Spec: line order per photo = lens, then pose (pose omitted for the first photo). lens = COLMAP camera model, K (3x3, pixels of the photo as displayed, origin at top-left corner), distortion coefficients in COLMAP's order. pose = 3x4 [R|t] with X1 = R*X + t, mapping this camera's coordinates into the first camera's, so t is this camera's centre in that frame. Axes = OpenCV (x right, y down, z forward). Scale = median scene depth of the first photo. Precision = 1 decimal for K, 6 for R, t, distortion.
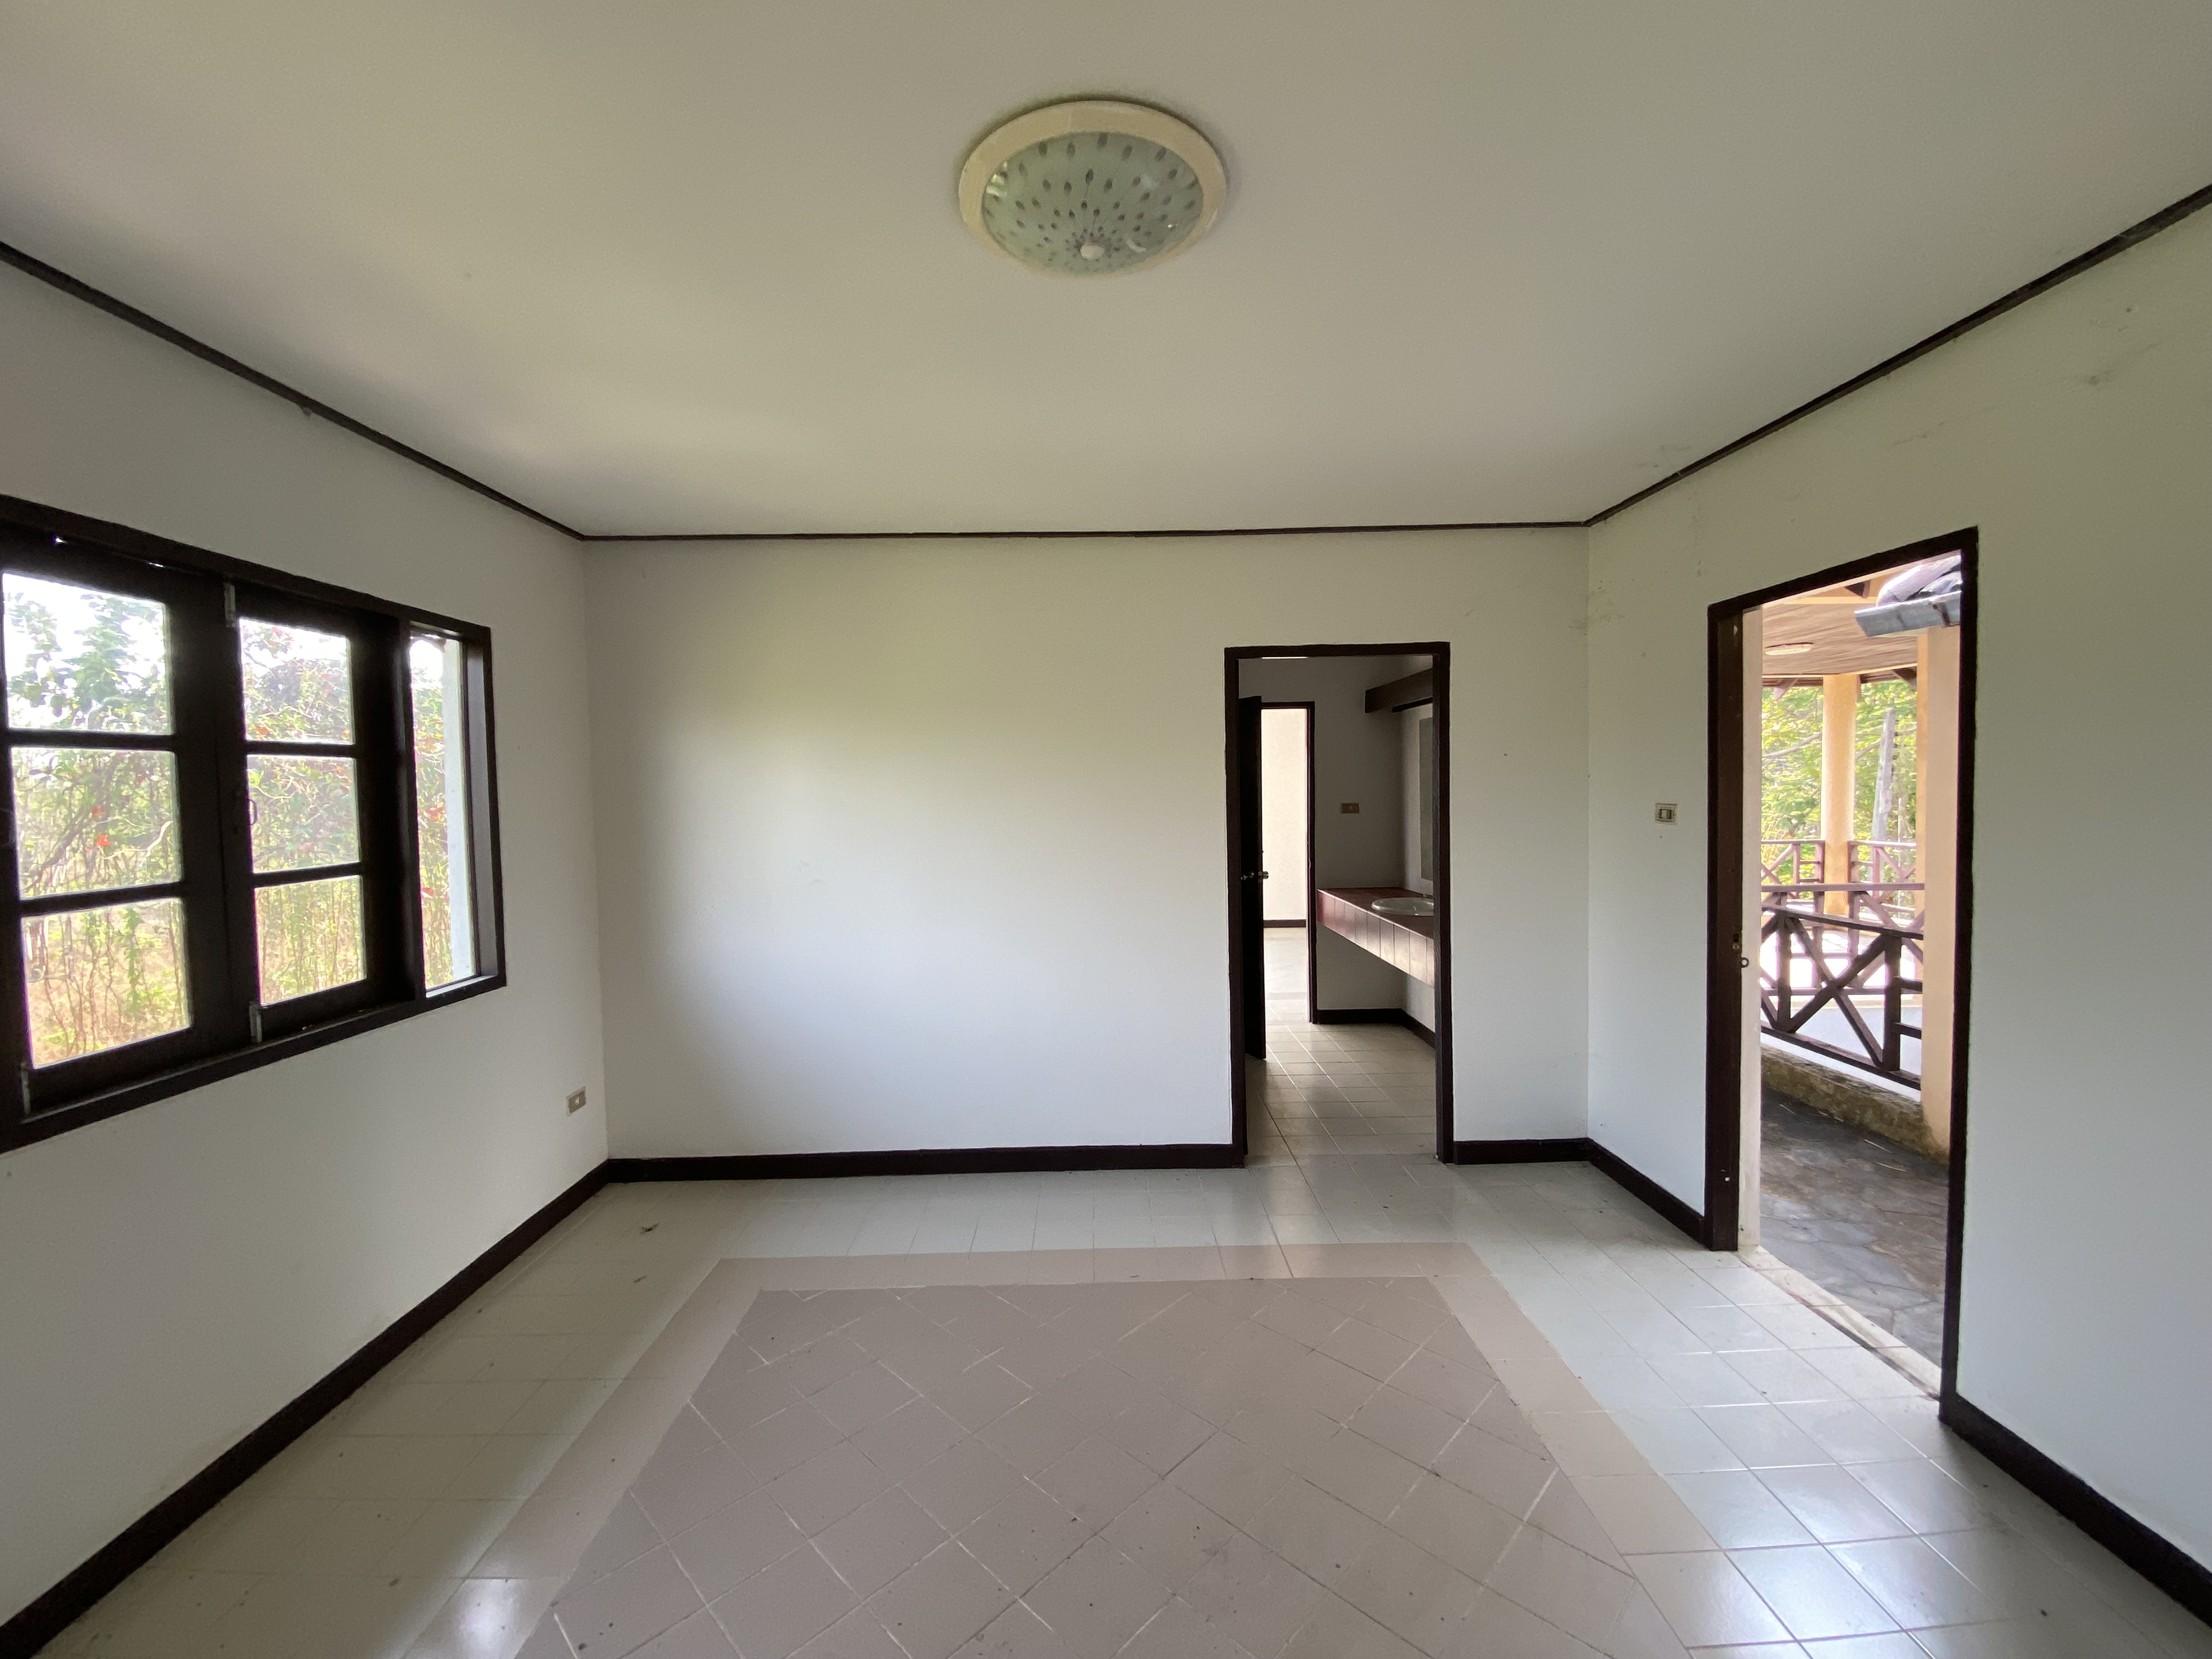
lens RADIAL K [[904.8, 0, 1103.4], [0, 904.8, 820.3], [0, 0, 1]] dist [0.000625, -0.000253]
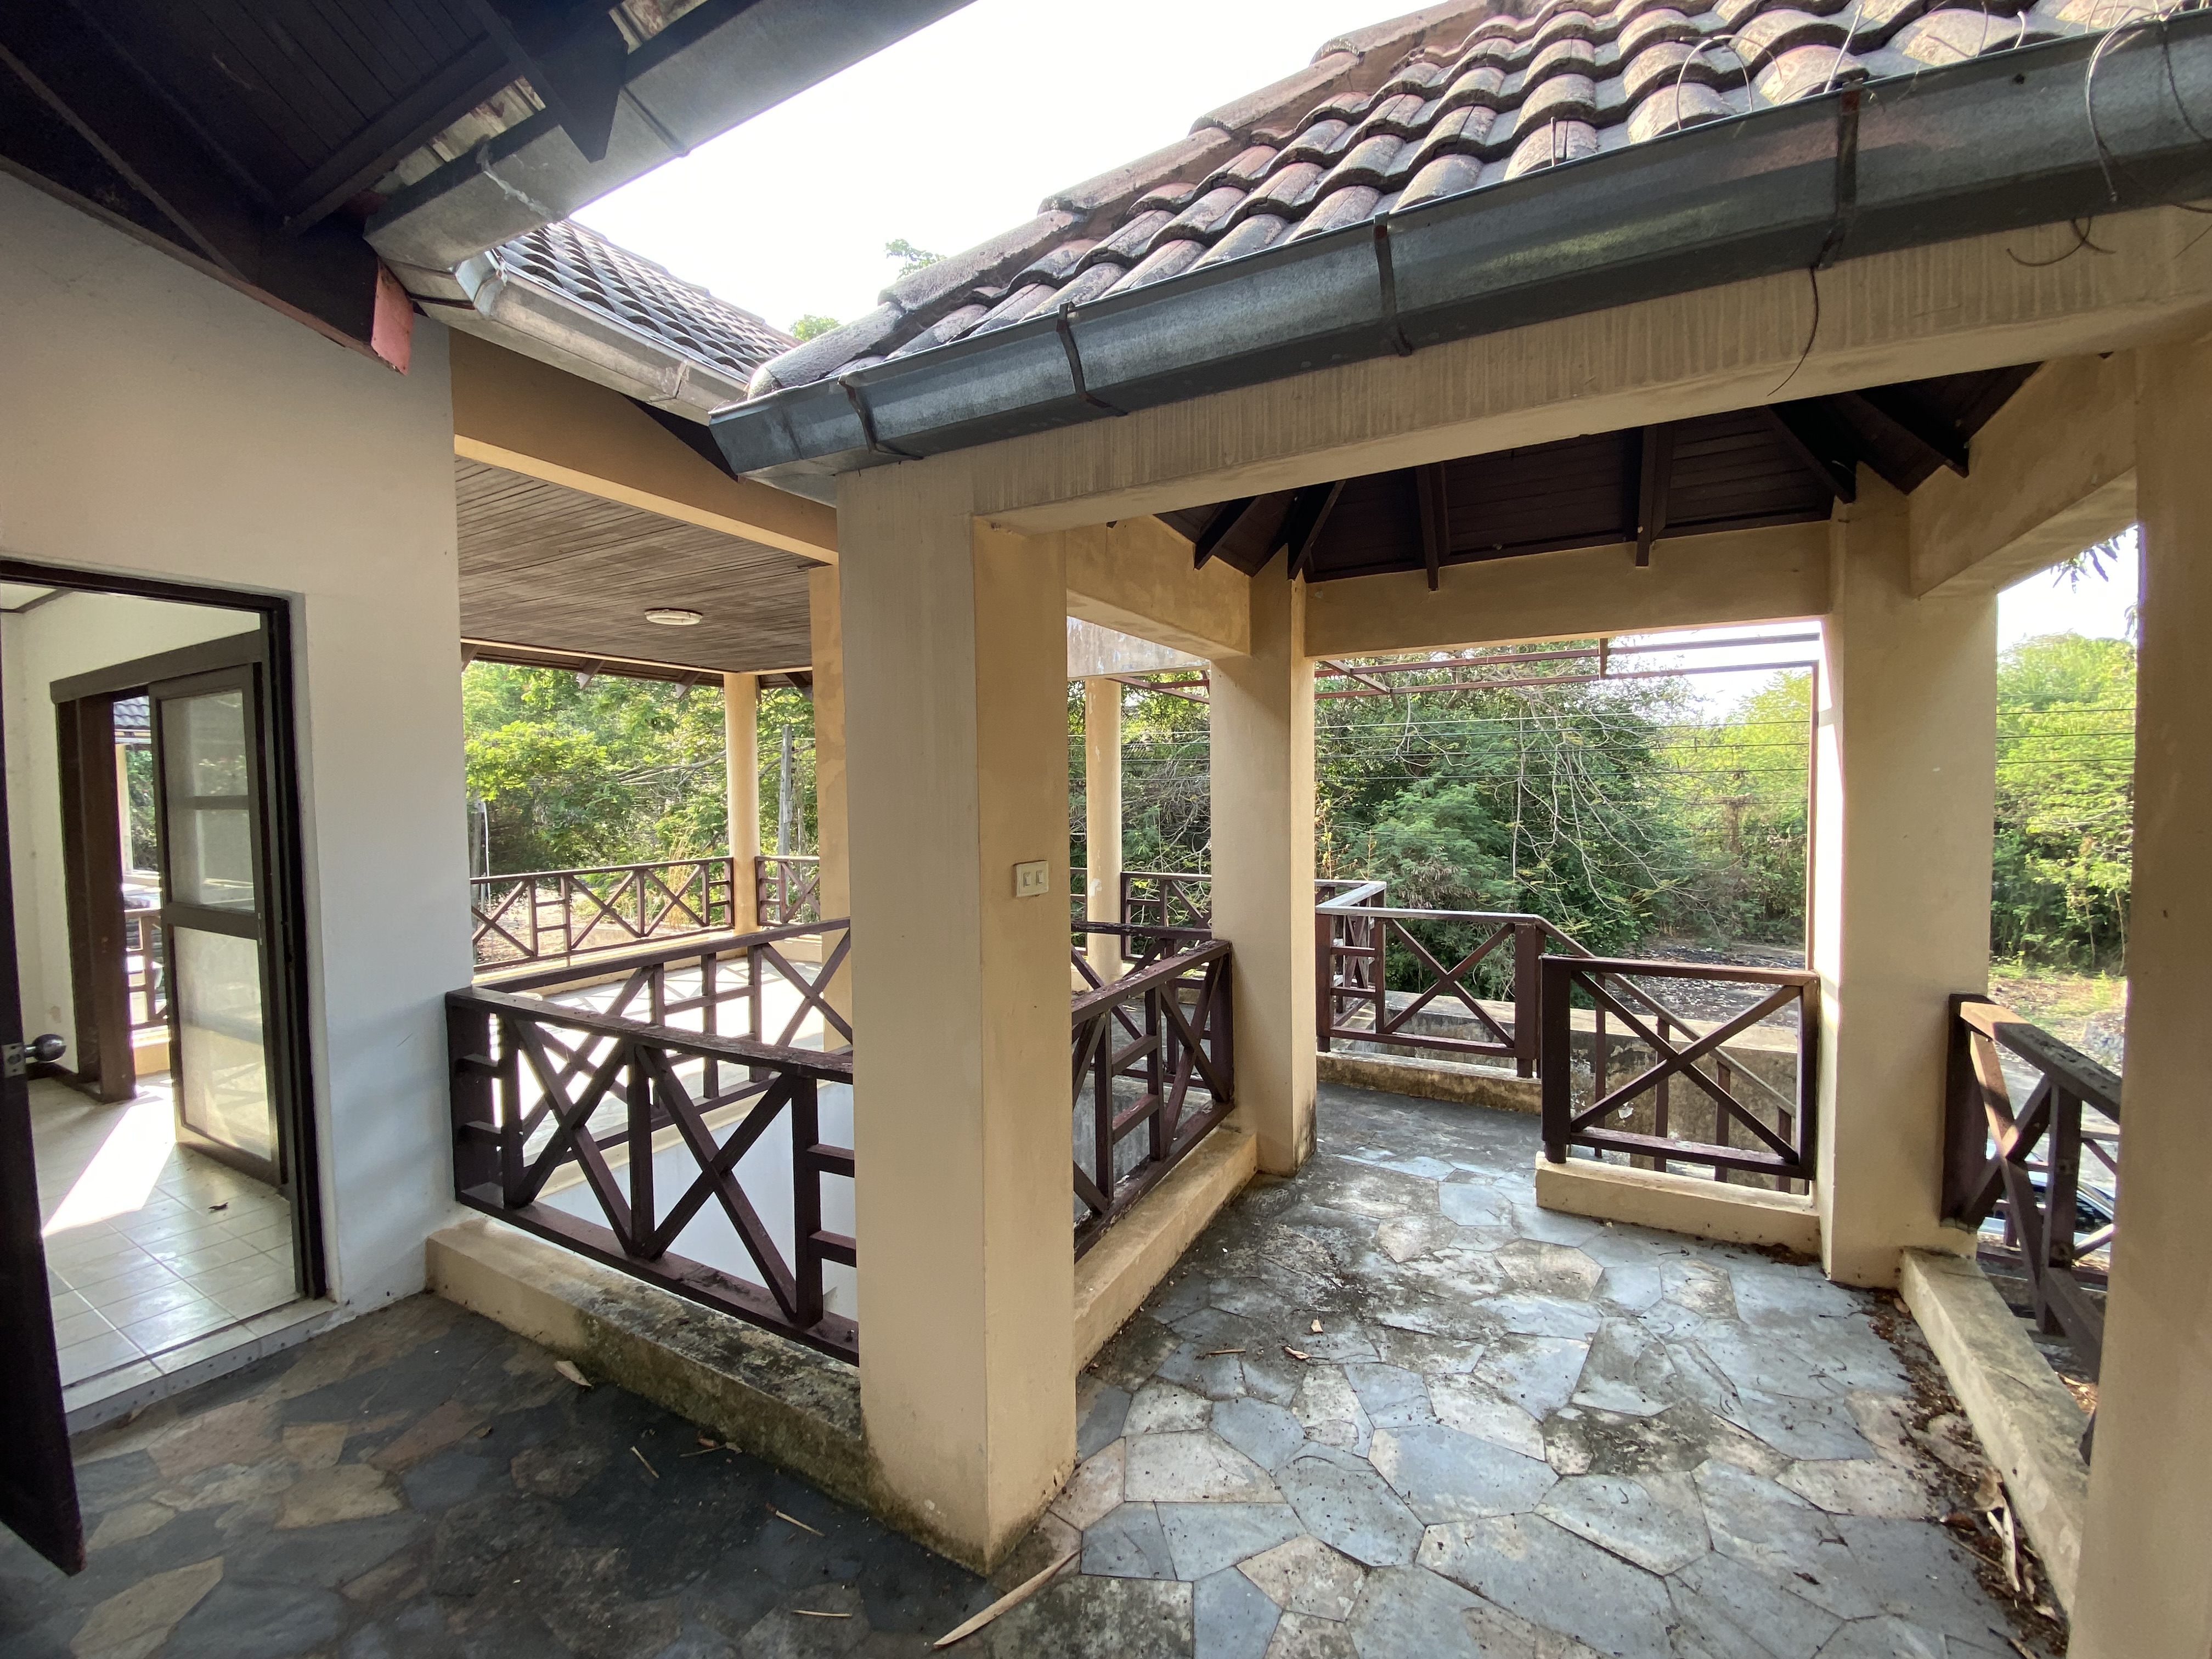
lens RADIAL K [[904.8, 0, 1103.4], [0, 904.8, 820.3], [0, 0, 1]] dist [0.000625, -0.000253]
pose [[0.499299, -0.026309, 0.866030, 0.220575], [0.040150, 0.999168, 0.007206, -0.005493], [-0.865499, 0.031173, 0.499940, 0.252652]]
